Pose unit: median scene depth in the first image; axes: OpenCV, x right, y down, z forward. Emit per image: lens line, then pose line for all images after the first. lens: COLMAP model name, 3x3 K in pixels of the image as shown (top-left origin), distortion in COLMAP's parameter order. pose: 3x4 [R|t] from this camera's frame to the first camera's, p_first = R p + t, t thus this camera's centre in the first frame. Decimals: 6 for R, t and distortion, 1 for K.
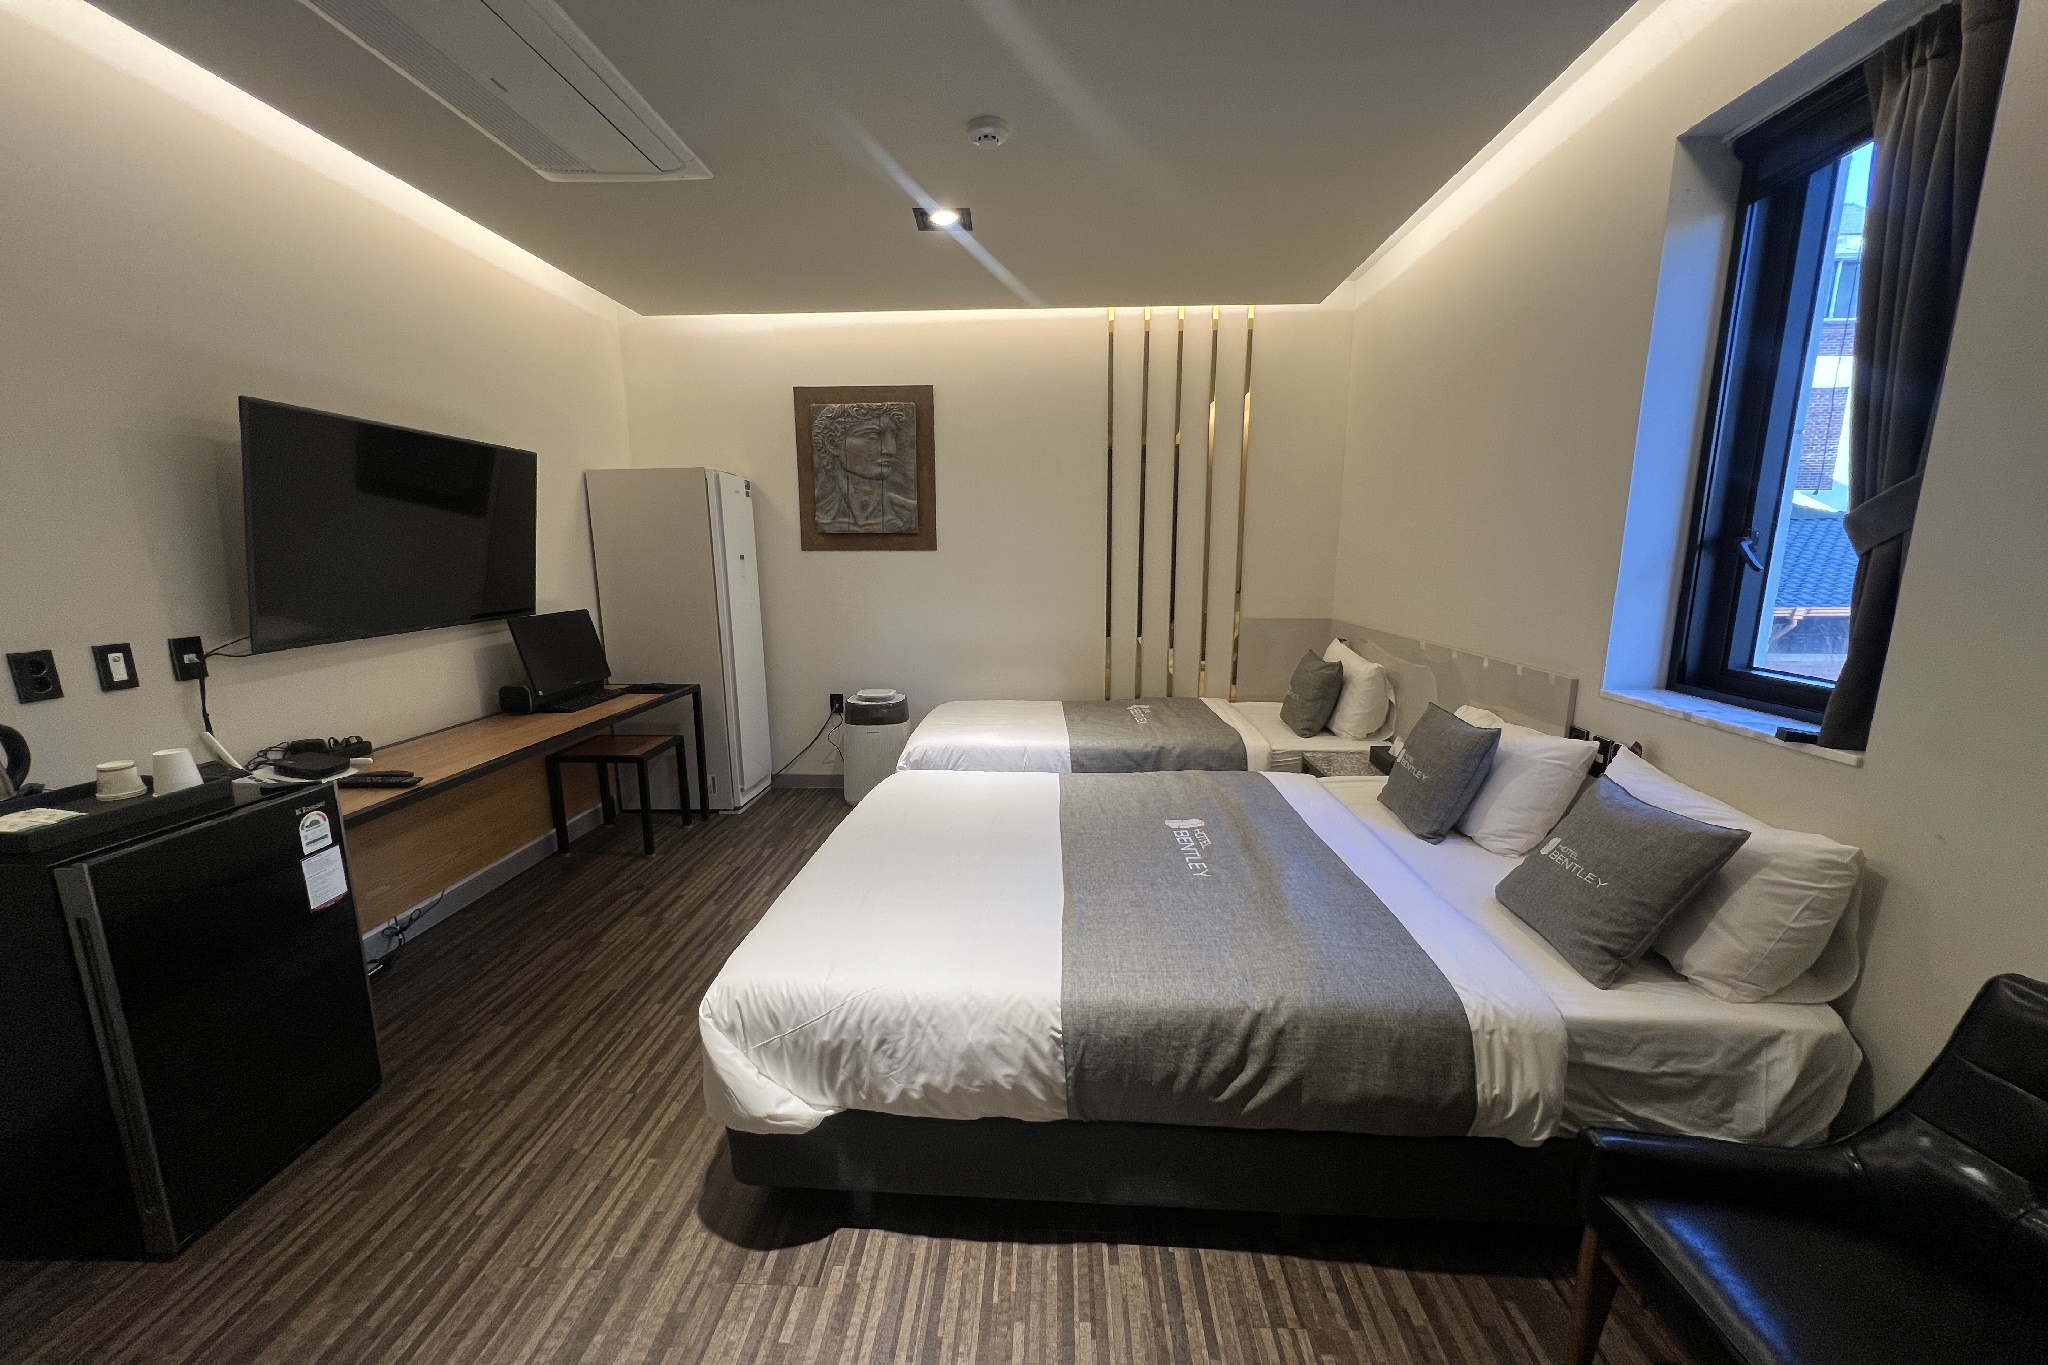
lens RADIAL K [[759.7, 0, 1024.7], [0, 759.7, 677.6], [0, 0, 1]] dist [-0.003407, -0.000232]
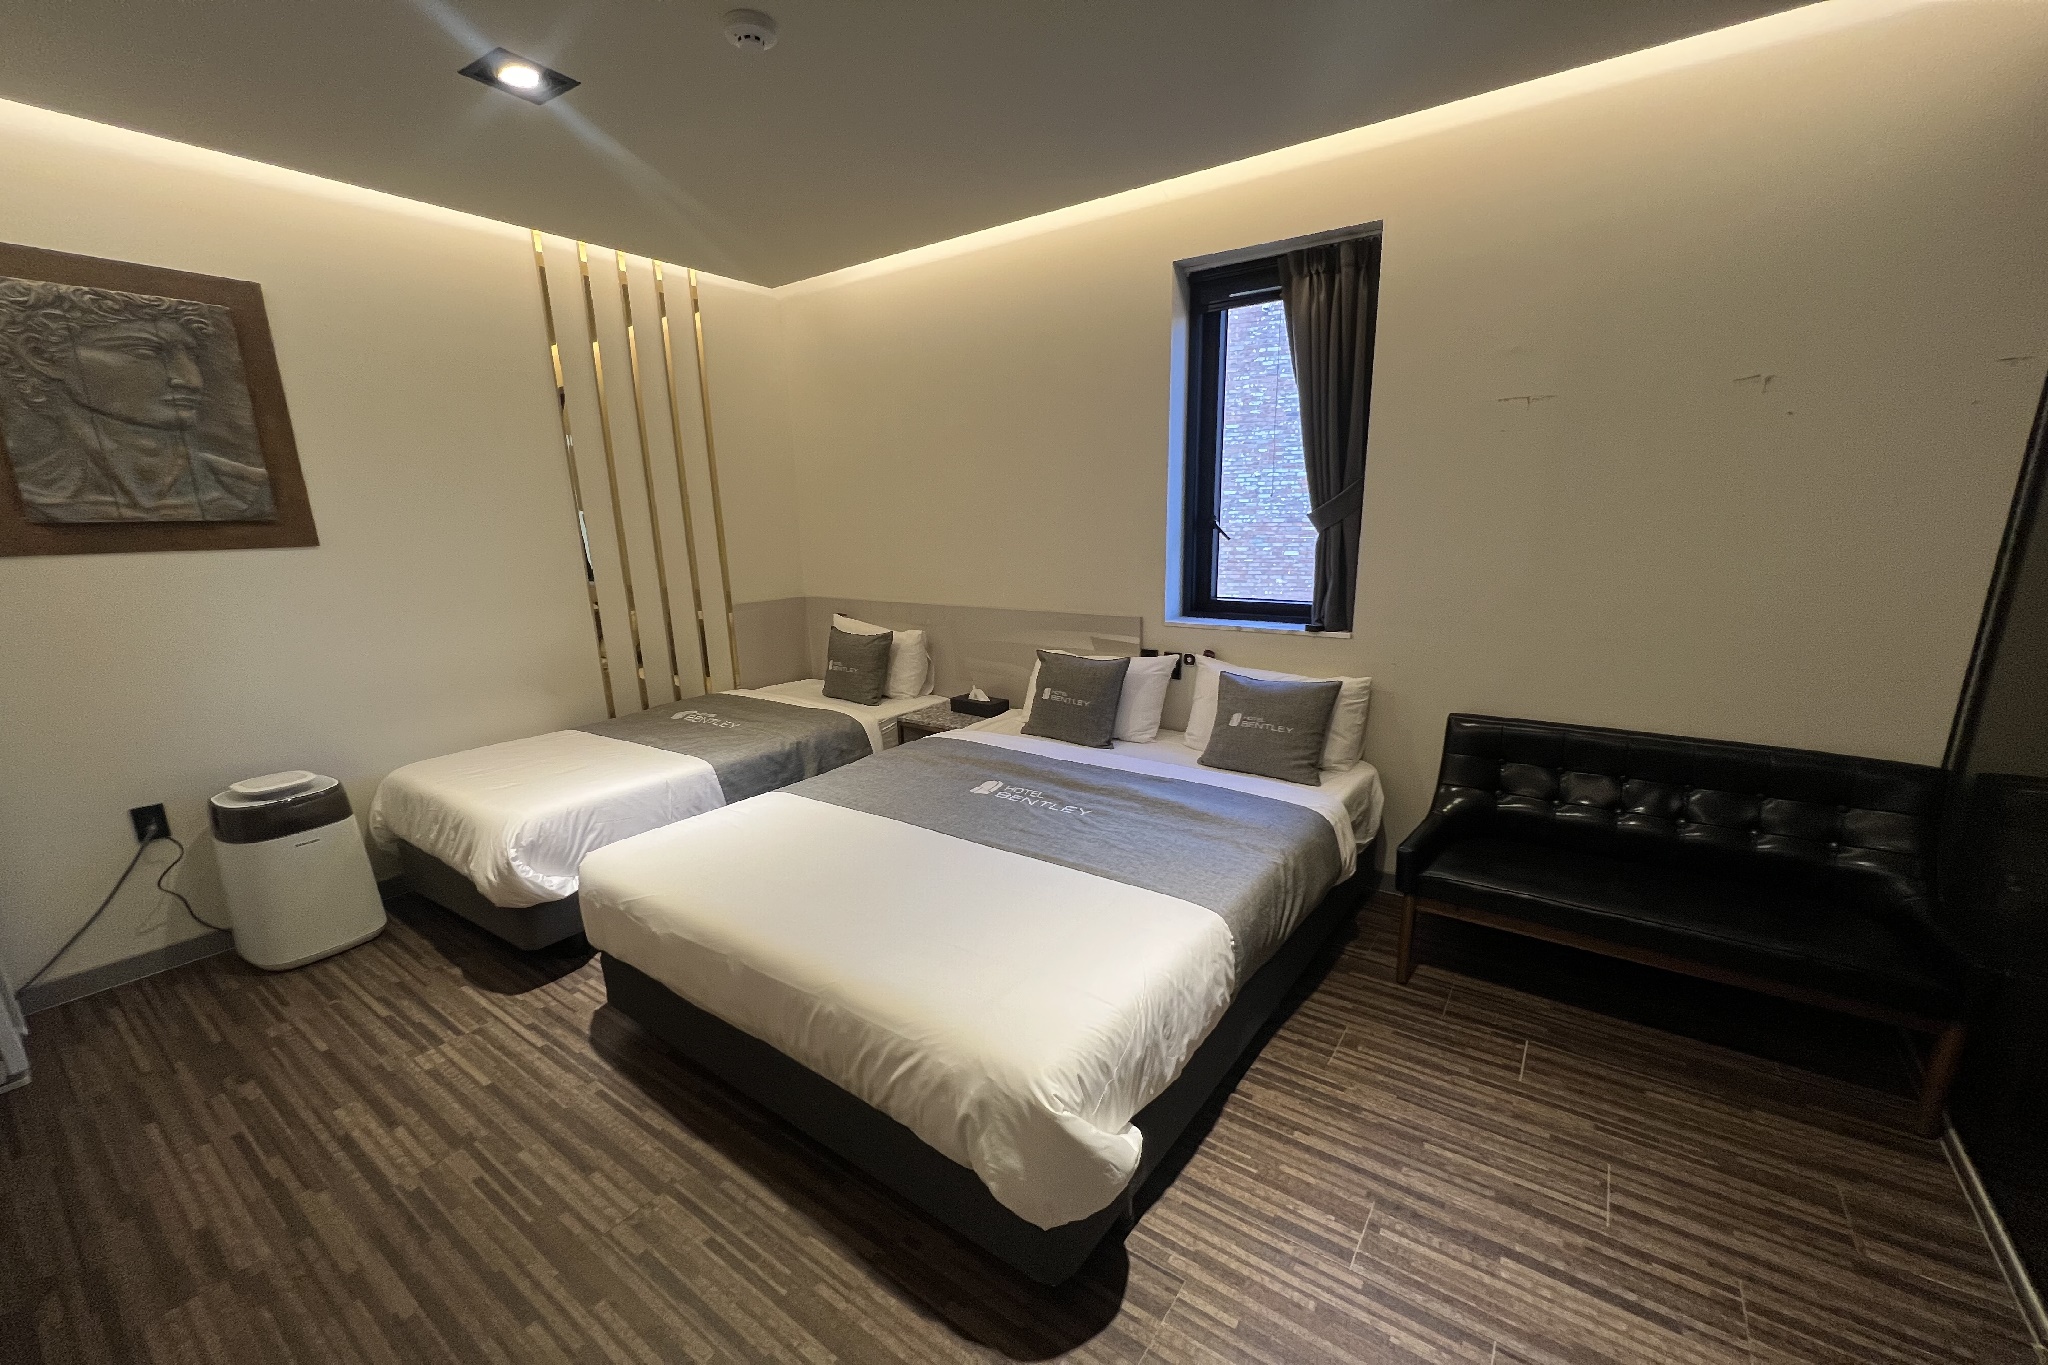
lens RADIAL K [[750.6, 0, 1024.0], [0, 750.6, 682.5], [0, 0, 1]] dist [0.001431, -0.002712]
pose [[0.599436, -0.179267, 0.780090, -0.607911], [0.150532, 0.982455, 0.110099, -0.072524], [-0.786140, 0.051431, 0.615905, 0.298597]]
